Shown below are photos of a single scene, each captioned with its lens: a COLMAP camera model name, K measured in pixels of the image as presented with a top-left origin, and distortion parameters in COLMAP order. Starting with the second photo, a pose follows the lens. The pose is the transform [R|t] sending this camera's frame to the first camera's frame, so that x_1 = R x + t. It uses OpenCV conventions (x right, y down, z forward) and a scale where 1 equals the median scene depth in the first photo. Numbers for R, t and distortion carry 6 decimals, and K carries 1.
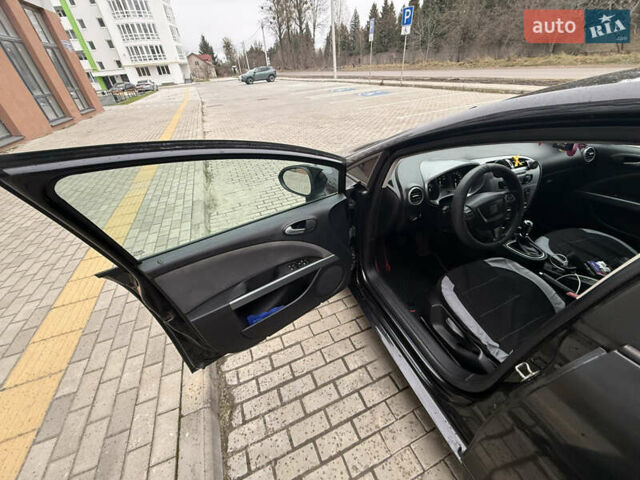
lens RADIAL K [[255.5, 0, 320.0], [0, 255.5, 240.0], [0, 0, 1]] dist [0.000072, -0.000018]
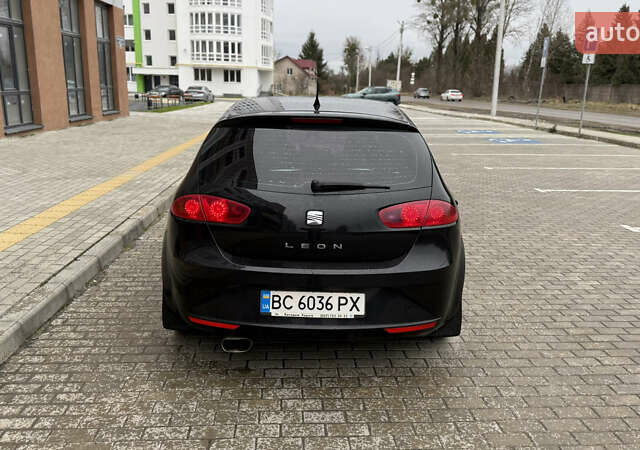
lens RADIAL K [[569.3, 0, 320.0], [0, 569.3, 225.0], [0, 0, 1]] dist [0.202645, -0.438613]
pose [[0.938442, 0.167313, -0.302212, 2.058175], [-0.263274, 0.912819, -0.312168, 1.419106], [0.223635, 0.372516, 0.900677, -2.379885]]
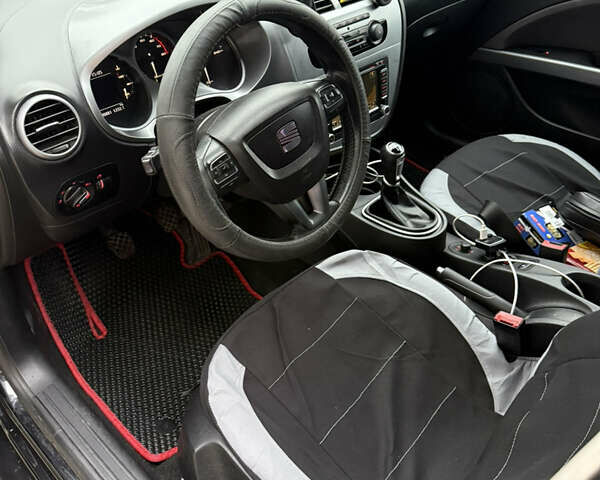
lens RADIAL K [[566.8, 0, 299.1], [0, 566.8, 238.4], [0, 0, 1]] dist [0.085586, -0.005235]
pose [[0.890782, -0.224140, 0.395307, 0.303757], [0.193223, 0.974161, 0.116945, -0.063455], [-0.411305, -0.027790, 0.911074, 0.256385]]
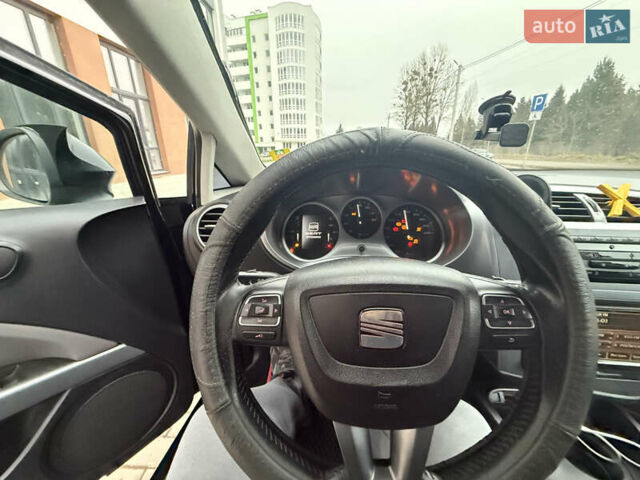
lens RADIAL K [[255.5, 0, 320.0], [0, 255.5, 240.0], [0, 0, 1]] dist [0.000072, -0.000018]
pose [[0.908721, 0.194878, -0.369119, 0.587626], [-0.282603, 0.938052, -0.200482, -0.111835], [0.307184, 0.286497, 0.907501, 0.654366]]
